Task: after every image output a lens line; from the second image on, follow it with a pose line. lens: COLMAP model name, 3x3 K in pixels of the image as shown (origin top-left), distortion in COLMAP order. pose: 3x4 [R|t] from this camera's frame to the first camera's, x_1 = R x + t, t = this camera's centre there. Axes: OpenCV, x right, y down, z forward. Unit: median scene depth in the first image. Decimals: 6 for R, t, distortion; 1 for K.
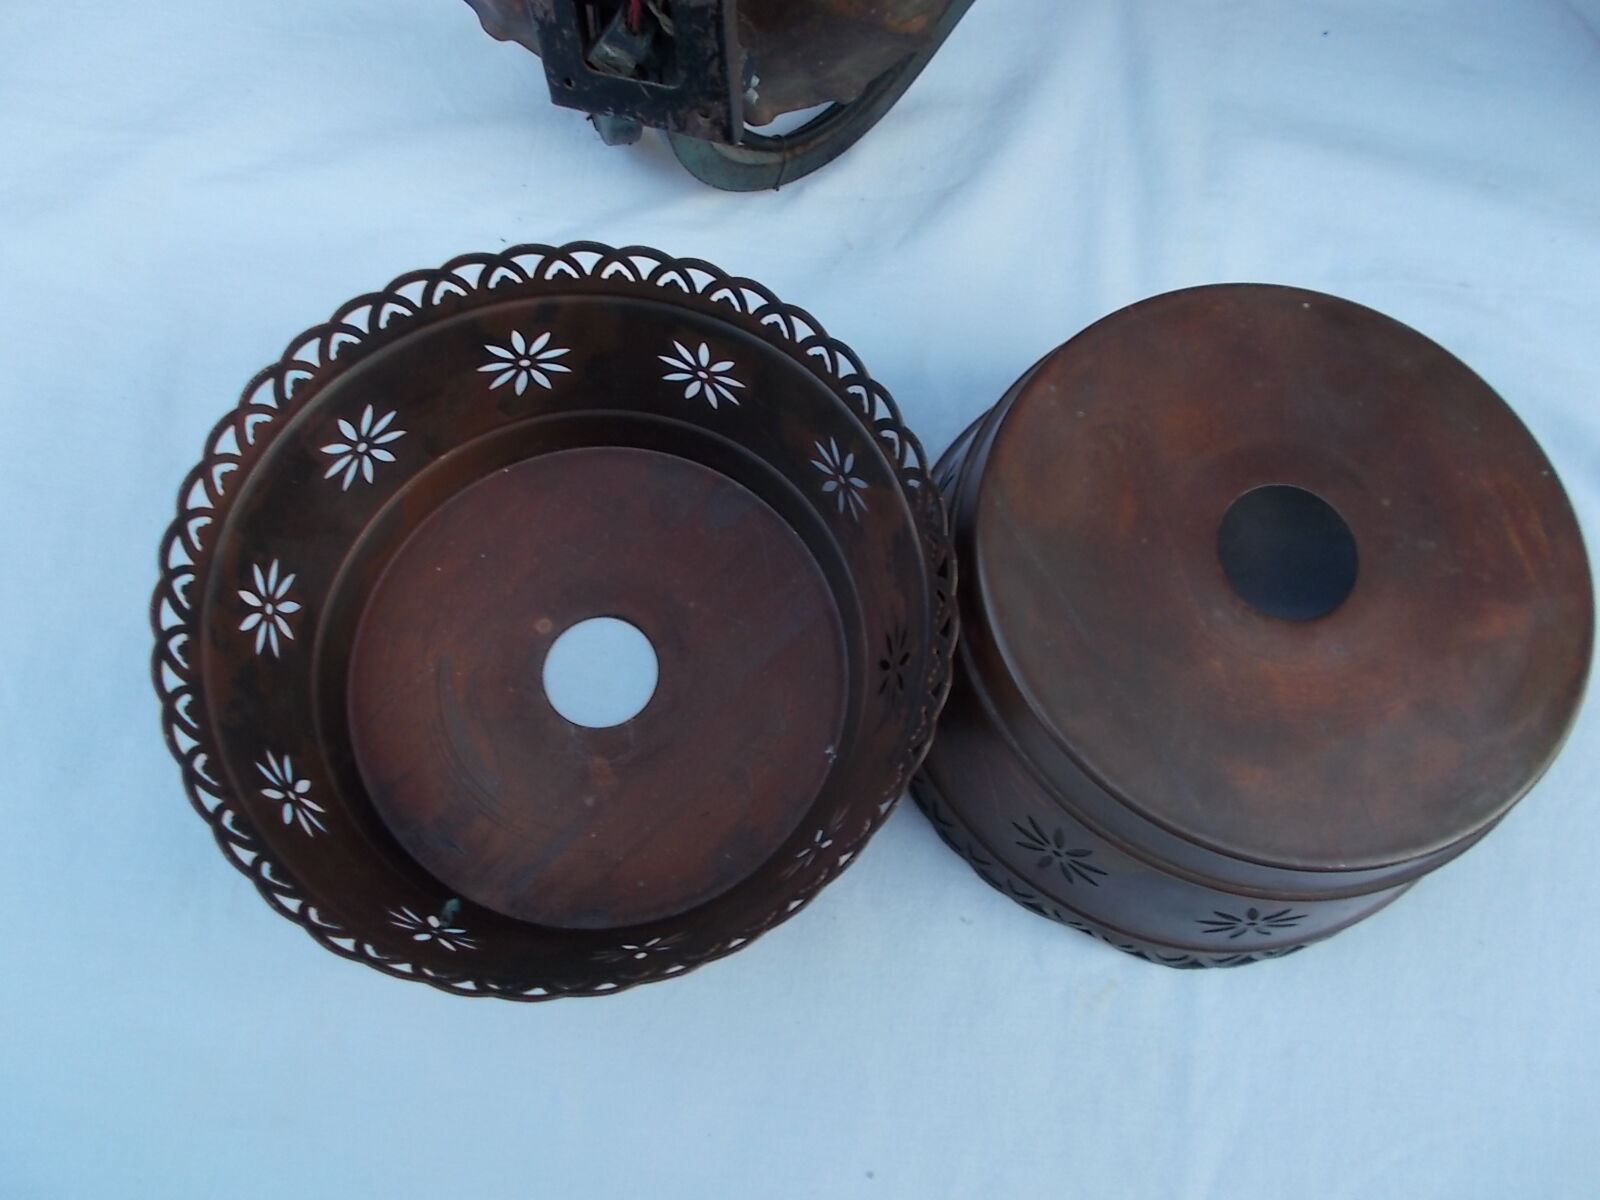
lens RADIAL K [[1188.2, 0, 800.0], [0, 1188.2, 600.0], [0, 0, 1]] dist [-0.008543, -0.004510]
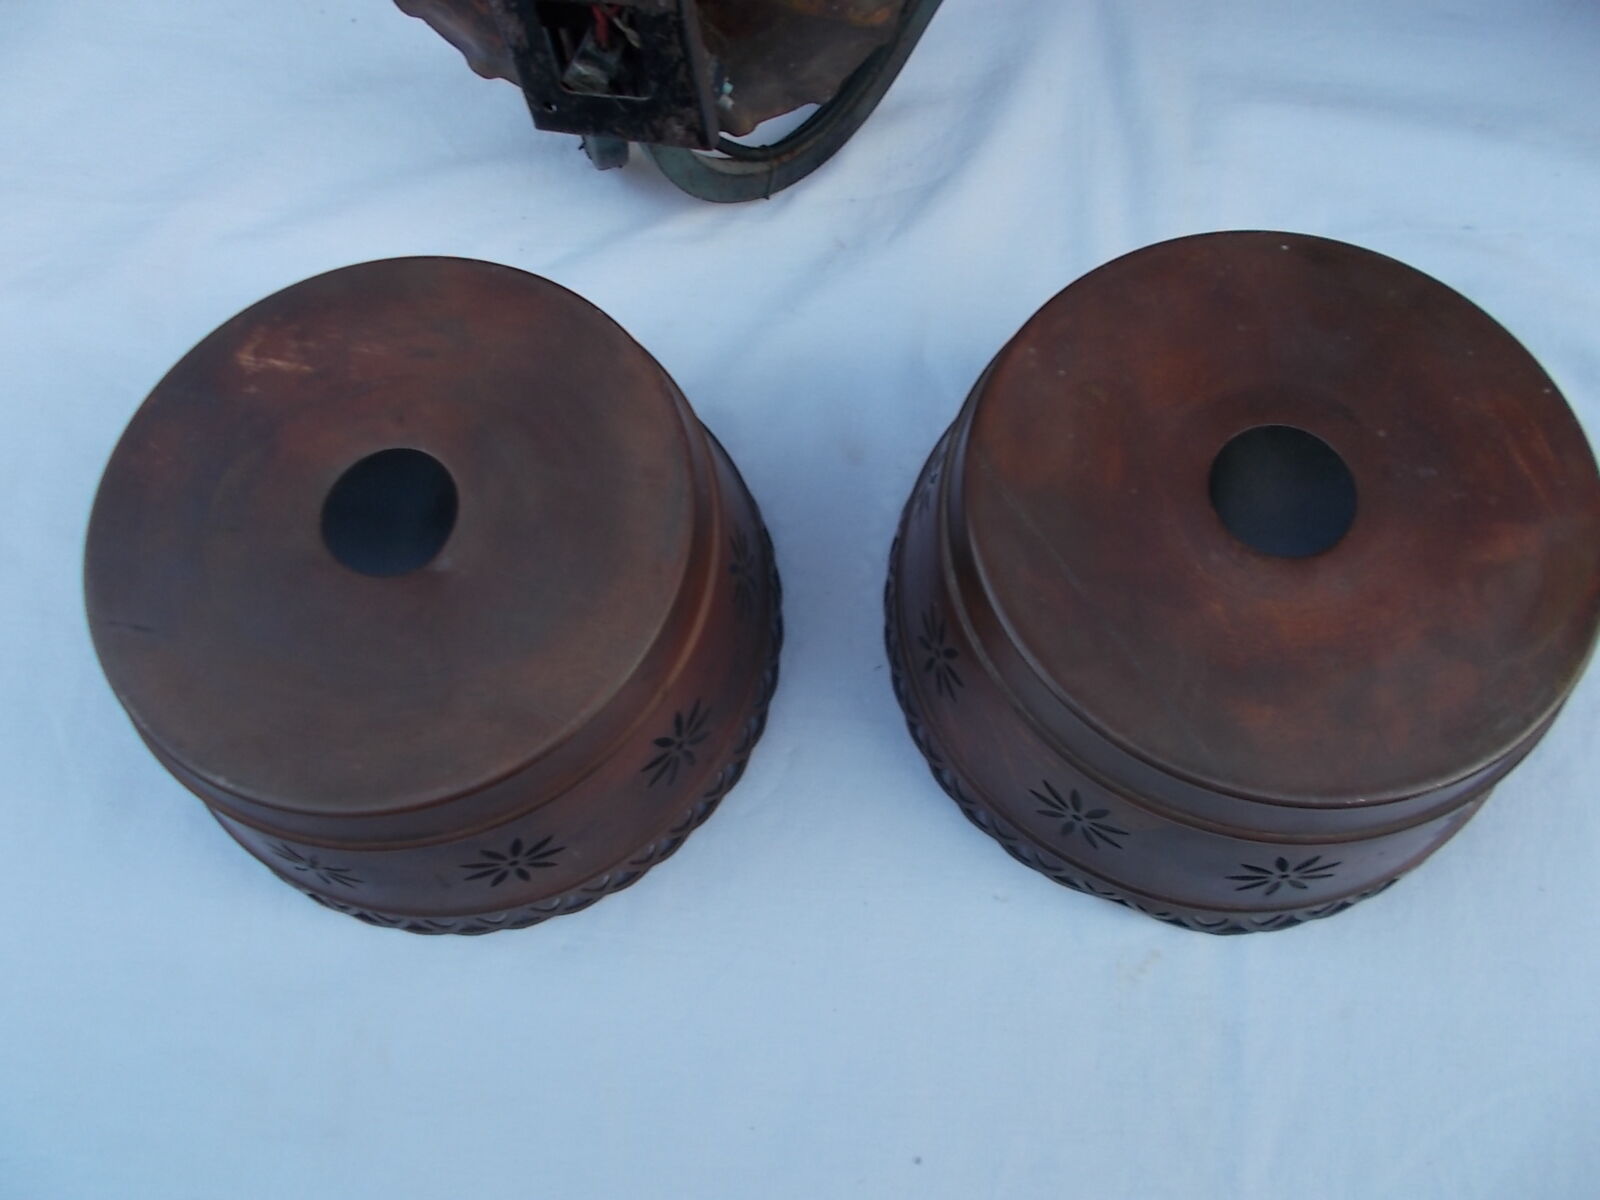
lens RADIAL K [[1190.1, 0, 797.5], [0, 1190.1, 577.5], [0, 0, 1]] dist [0.004819, -0.004343]
pose [[0.996012, -0.075135, -0.048109, 0.043699], [0.072769, 0.996136, -0.049169, 0.042563], [0.051618, 0.045472, 0.997631, -0.003374]]
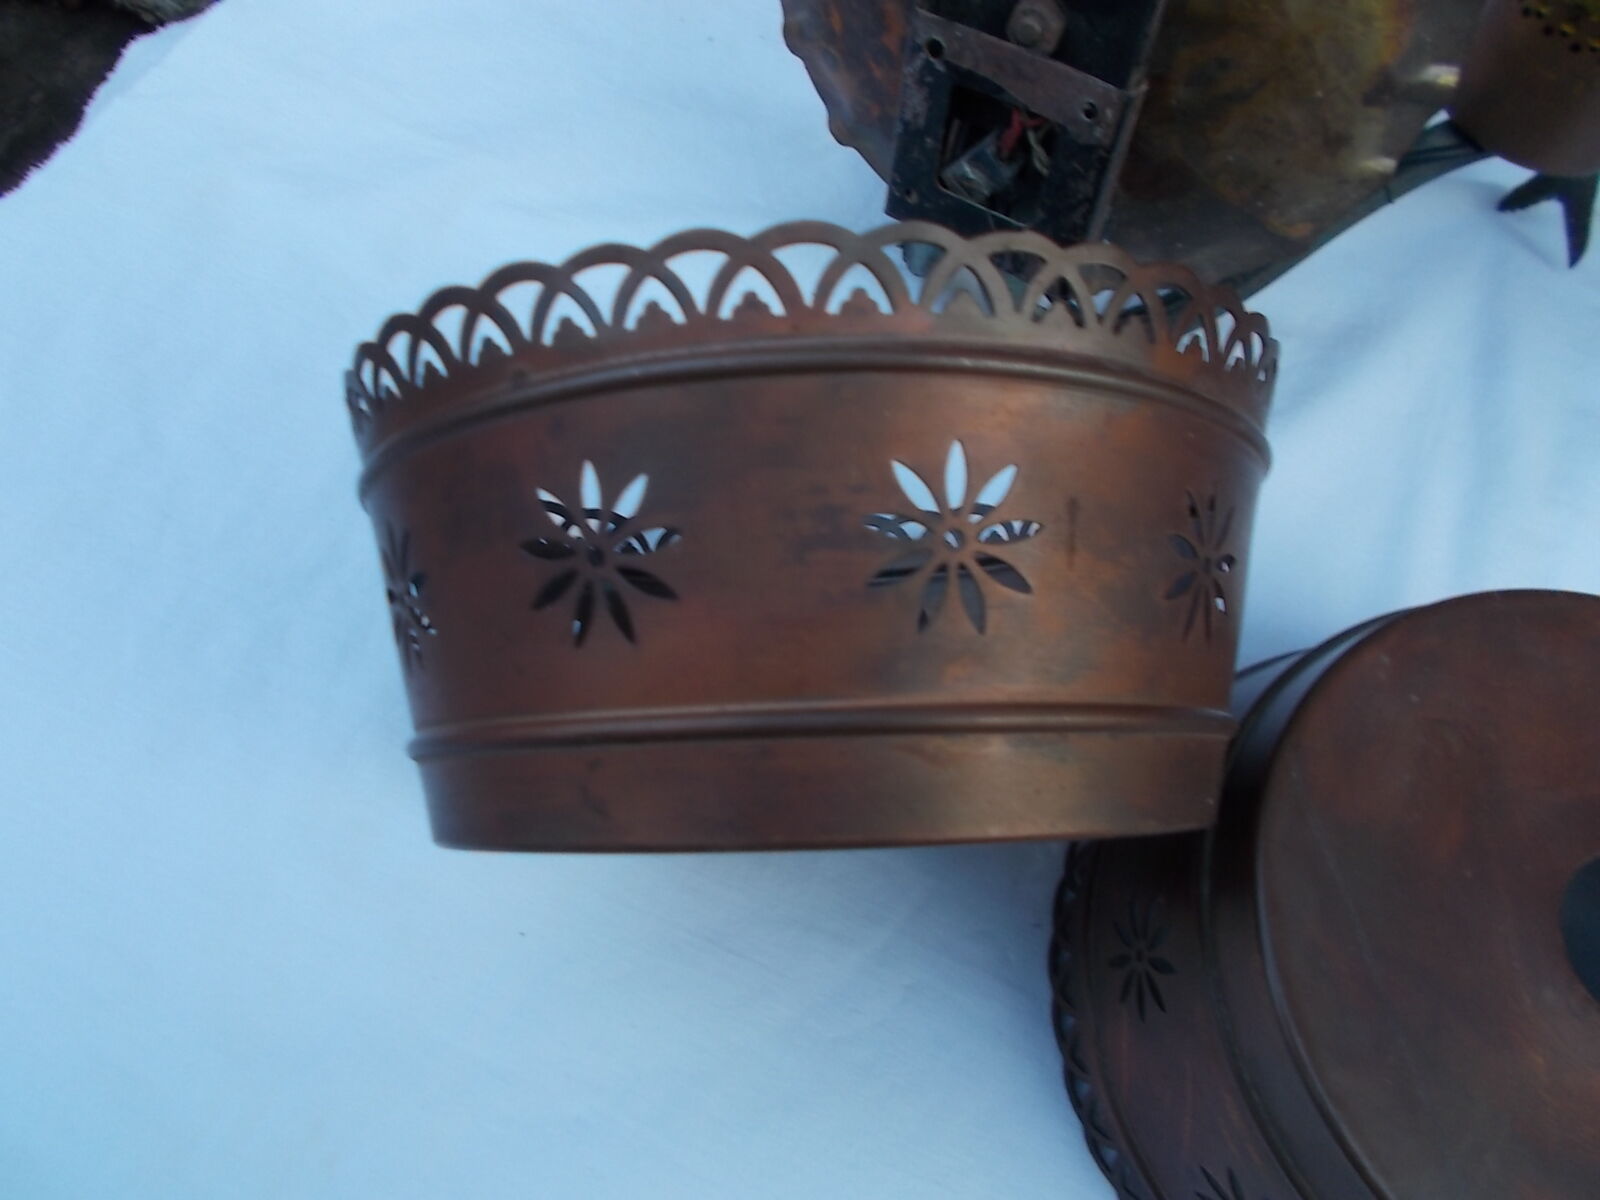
lens RADIAL K [[1219.8, 0, 846.0], [0, 1219.8, 609.3], [0, 0, 1]] dist [0.029144, -0.003391]
pose [[0.955297, 0.281261, -0.091098, -0.071429], [-0.291292, 0.948121, -0.127339, 0.007647], [0.050556, 0.148182, 0.987667, 0.111076]]
